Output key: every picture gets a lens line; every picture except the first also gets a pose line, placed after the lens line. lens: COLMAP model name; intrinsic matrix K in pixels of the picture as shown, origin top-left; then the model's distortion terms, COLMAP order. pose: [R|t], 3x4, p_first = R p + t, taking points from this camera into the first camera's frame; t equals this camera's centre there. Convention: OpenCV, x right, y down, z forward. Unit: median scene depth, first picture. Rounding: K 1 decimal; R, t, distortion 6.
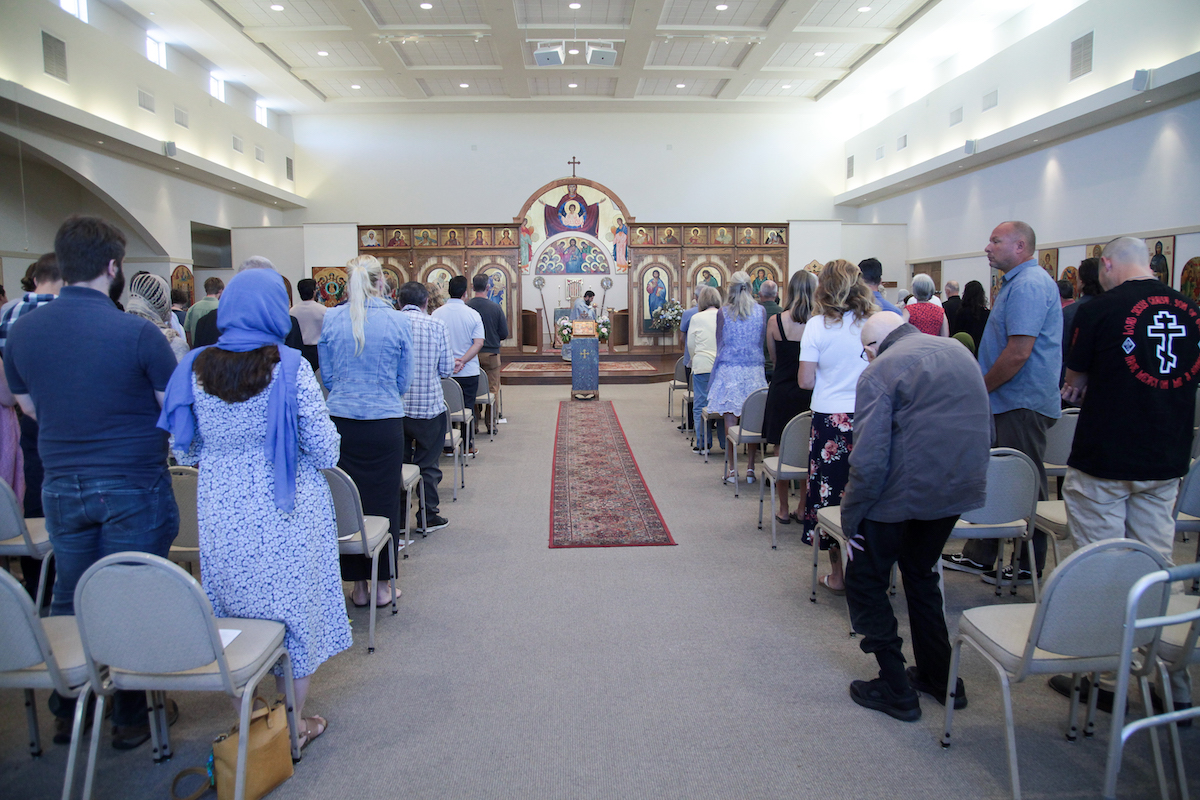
lens RADIAL K [[942.6, 0, 604.4], [0, 942.6, 386.4], [0, 0, 1]] dist [-0.022516, 0.003247]
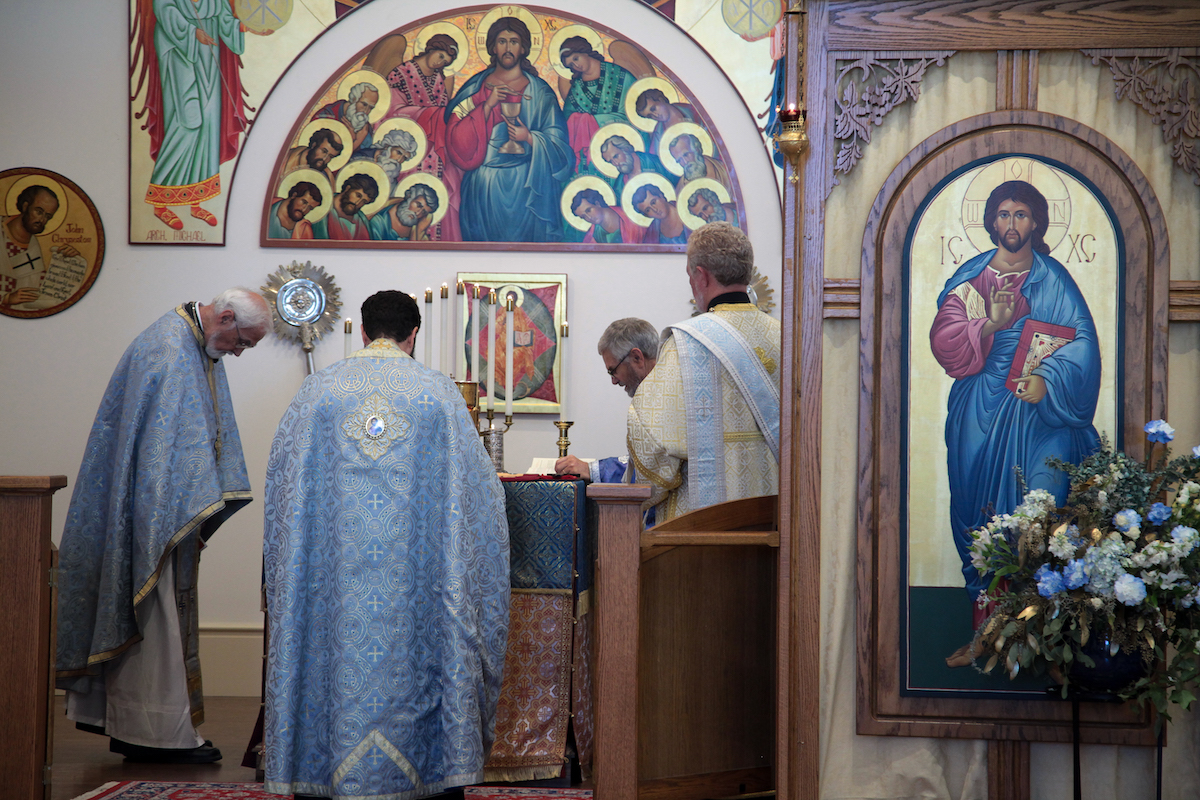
lens RADIAL K [[3187.3, 0, 600.0], [0, 3187.3, 400.0], [0, 0, 1]] dist [0.616794, -0.226221]
pose [[0.993991, 0.020833, -0.107458, 0.046748], [-0.030962, 0.995141, -0.093466, -0.055741], [0.104988, 0.096232, 0.989806, 0.589299]]
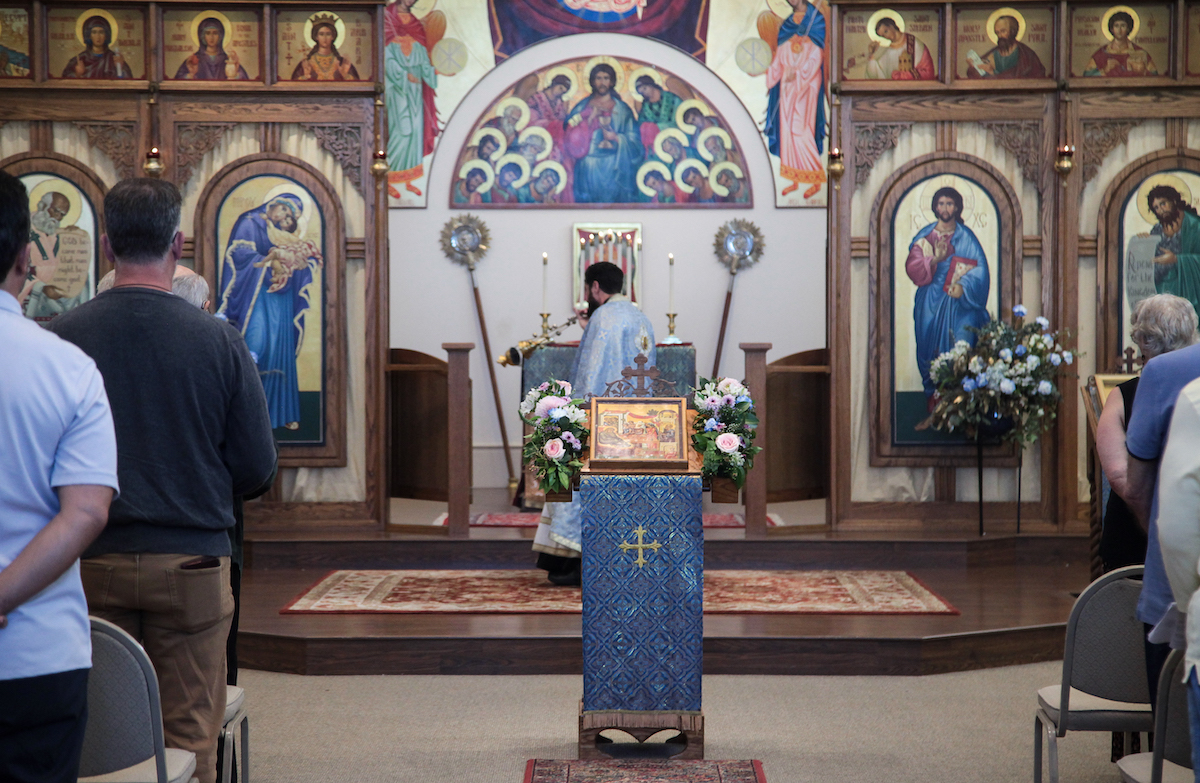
lens RADIAL K [[3461.9, 0, 600.0], [0, 3461.9, 391.5], [0, 0, 1]] dist [0.707323, -0.584691]
pose [[0.999312, 0.006709, -0.036486, -0.000506], [-0.009223, 0.997562, -0.069172, -0.009685], [0.035933, 0.069461, 0.996937, 0.116849]]
